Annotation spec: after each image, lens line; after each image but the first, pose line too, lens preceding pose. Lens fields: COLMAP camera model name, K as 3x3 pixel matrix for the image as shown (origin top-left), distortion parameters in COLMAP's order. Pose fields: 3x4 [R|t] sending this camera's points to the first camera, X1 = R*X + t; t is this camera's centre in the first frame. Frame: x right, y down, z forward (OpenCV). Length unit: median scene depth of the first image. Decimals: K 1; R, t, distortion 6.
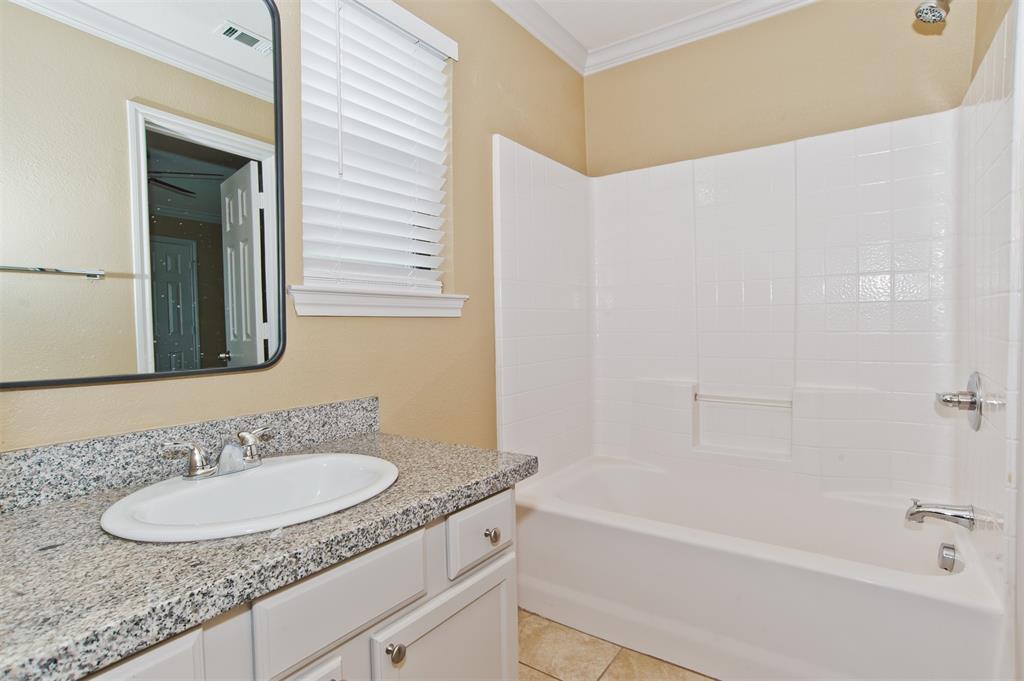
lens RADIAL K [[517.3, 0, 512.0], [0, 517.3, 340.5], [0, 0, 1]] dist [-0.078433, 0.046404]
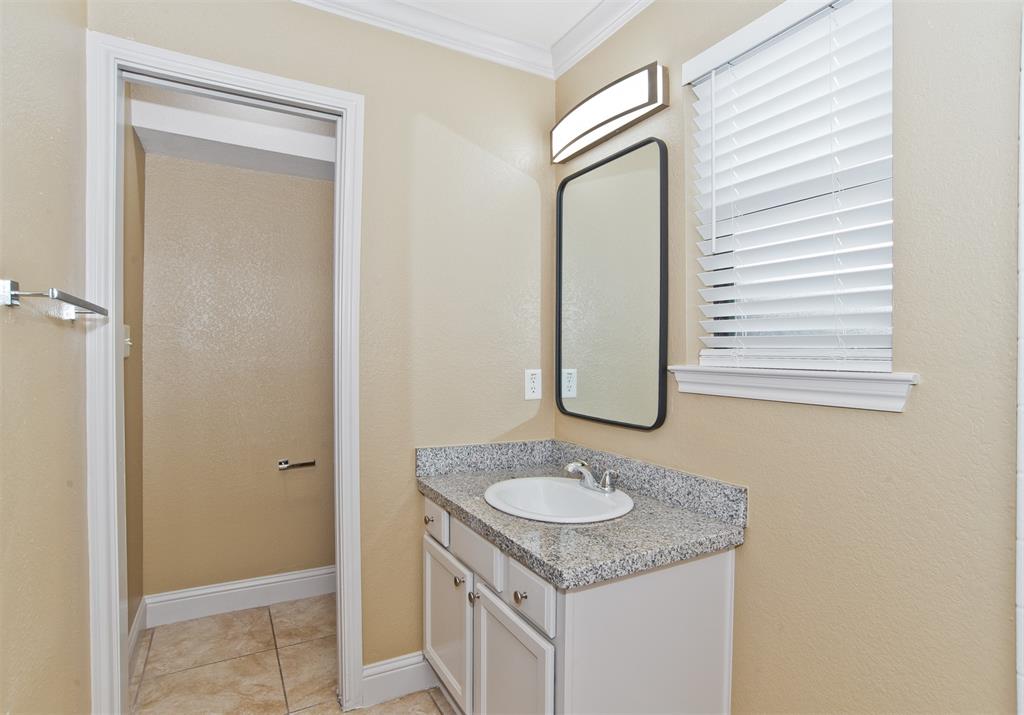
lens RADIAL K [[528.6, 0, 512.0], [0, 528.6, 357.5], [0, 0, 1]] dist [-0.001204, -0.000096]
pose [[-0.448358, 0.033343, -0.893232, 0.929900], [-0.001925, 0.999266, 0.038267, -0.195547], [0.893852, 0.018876, -0.447964, 1.349039]]
